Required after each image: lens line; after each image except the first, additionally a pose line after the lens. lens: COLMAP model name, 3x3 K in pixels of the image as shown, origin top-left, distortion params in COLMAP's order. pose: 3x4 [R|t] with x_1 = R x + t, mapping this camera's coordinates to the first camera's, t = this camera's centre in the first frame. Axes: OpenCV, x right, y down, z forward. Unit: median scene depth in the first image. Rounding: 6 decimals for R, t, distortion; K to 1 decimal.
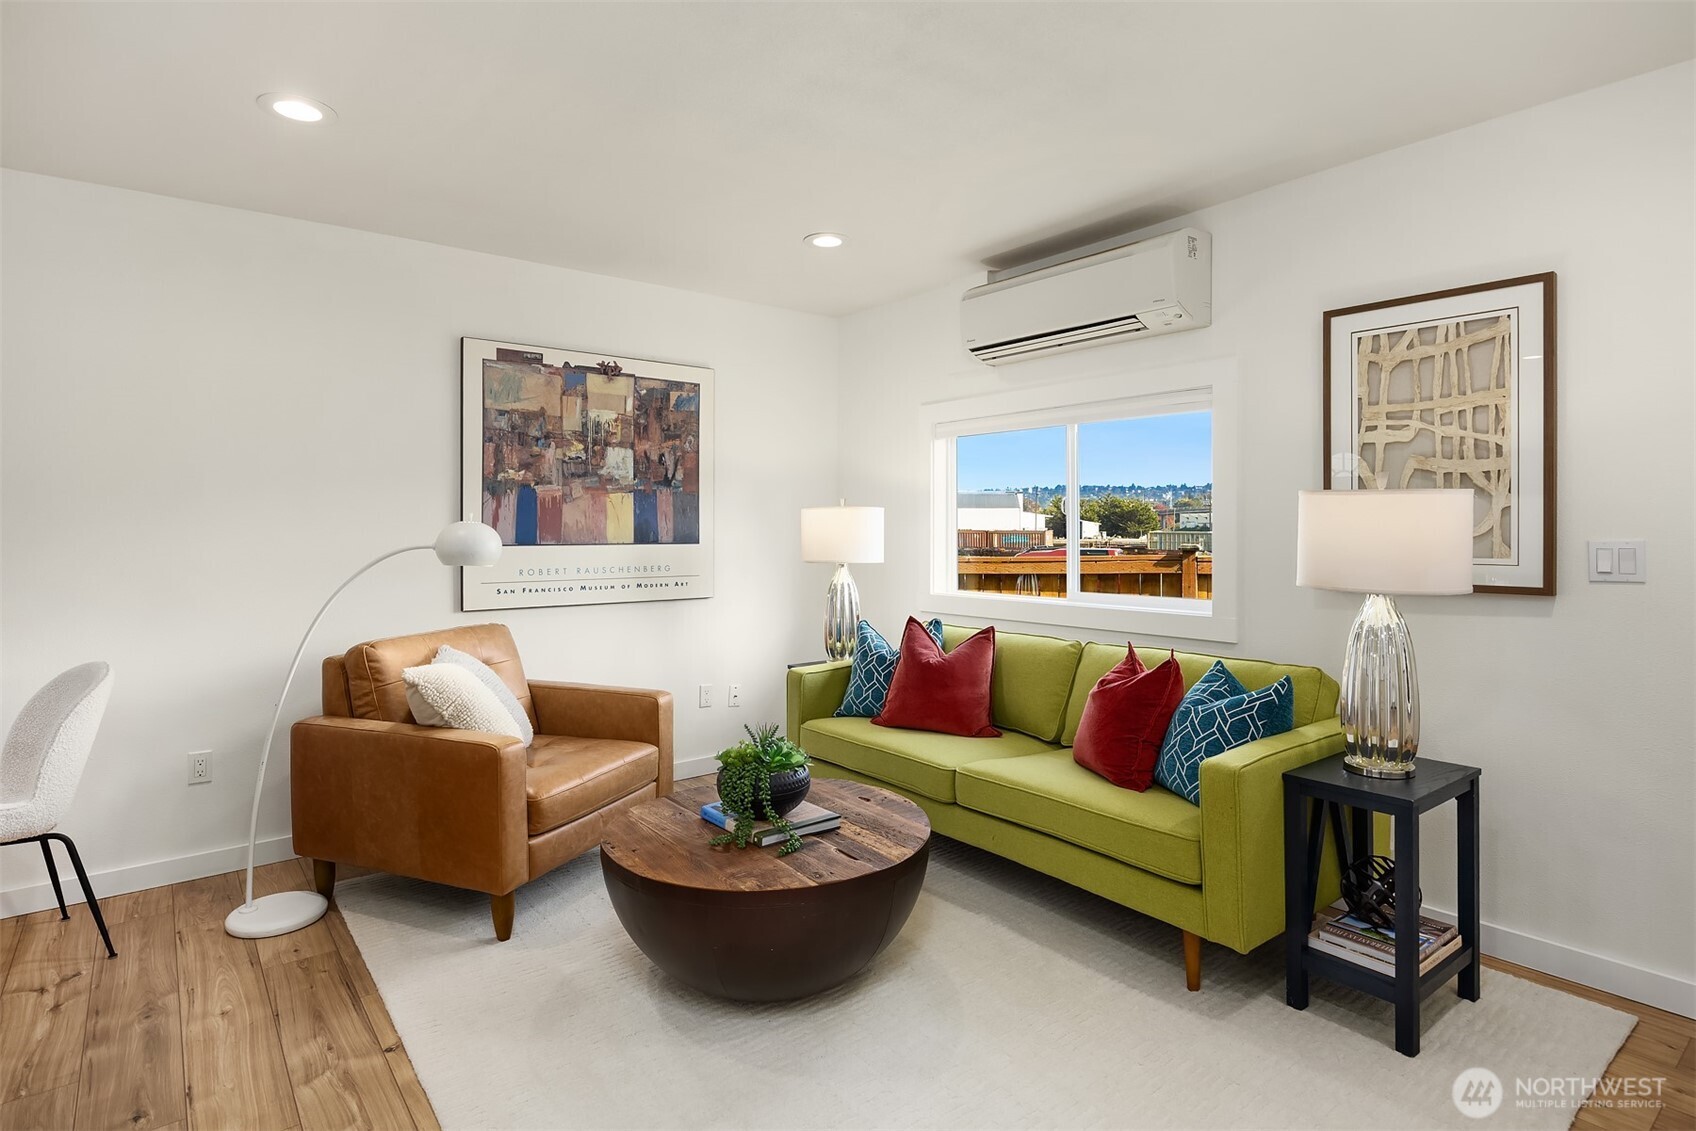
lens RADIAL K [[891.8, 0, 843.8], [0, 891.8, 528.8], [0, 0, 1]] dist [-0.004634, -0.000840]
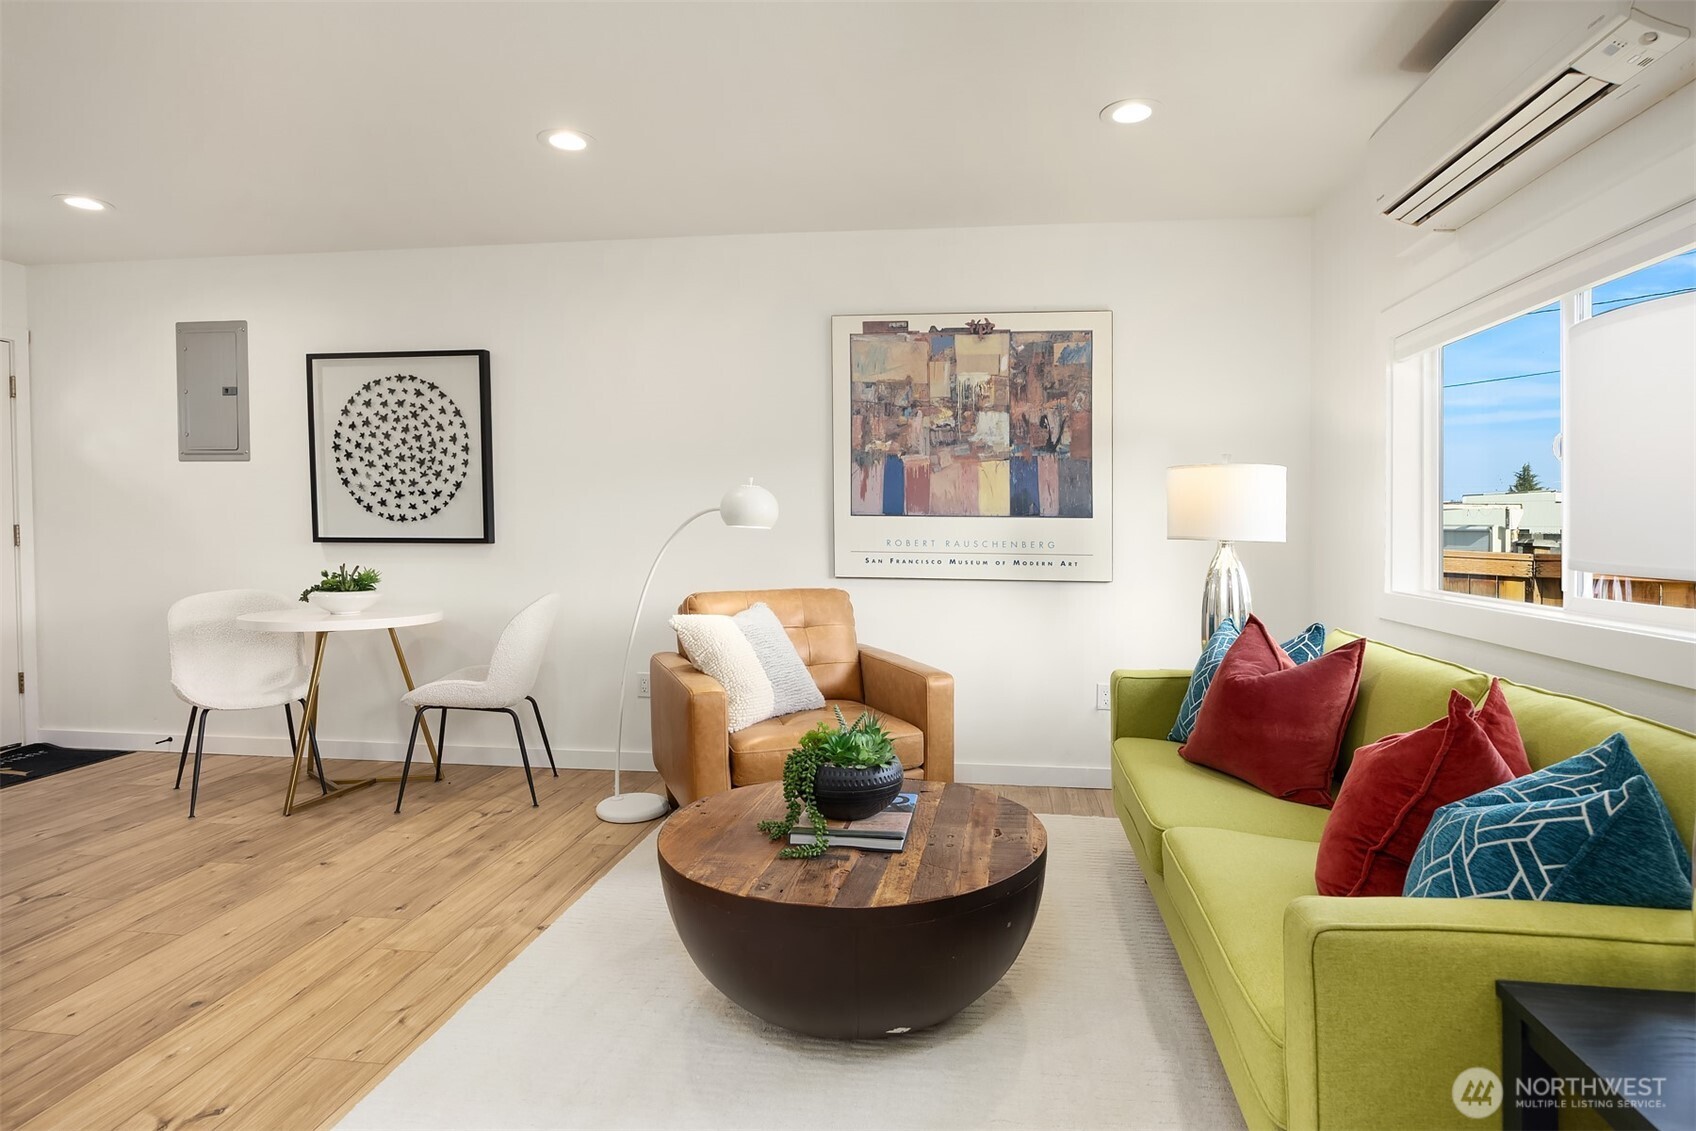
lens RADIAL K [[891.8, 0, 868.1], [0, 891.8, 554.6], [0, 0, 1]] dist [-0.004634, -0.000840]
pose [[0.698263, 0.029304, -0.715241, 0.374154], [-0.010217, 0.999468, 0.030975, 0.033994], [0.715768, -0.014321, 0.698191, 0.304434]]
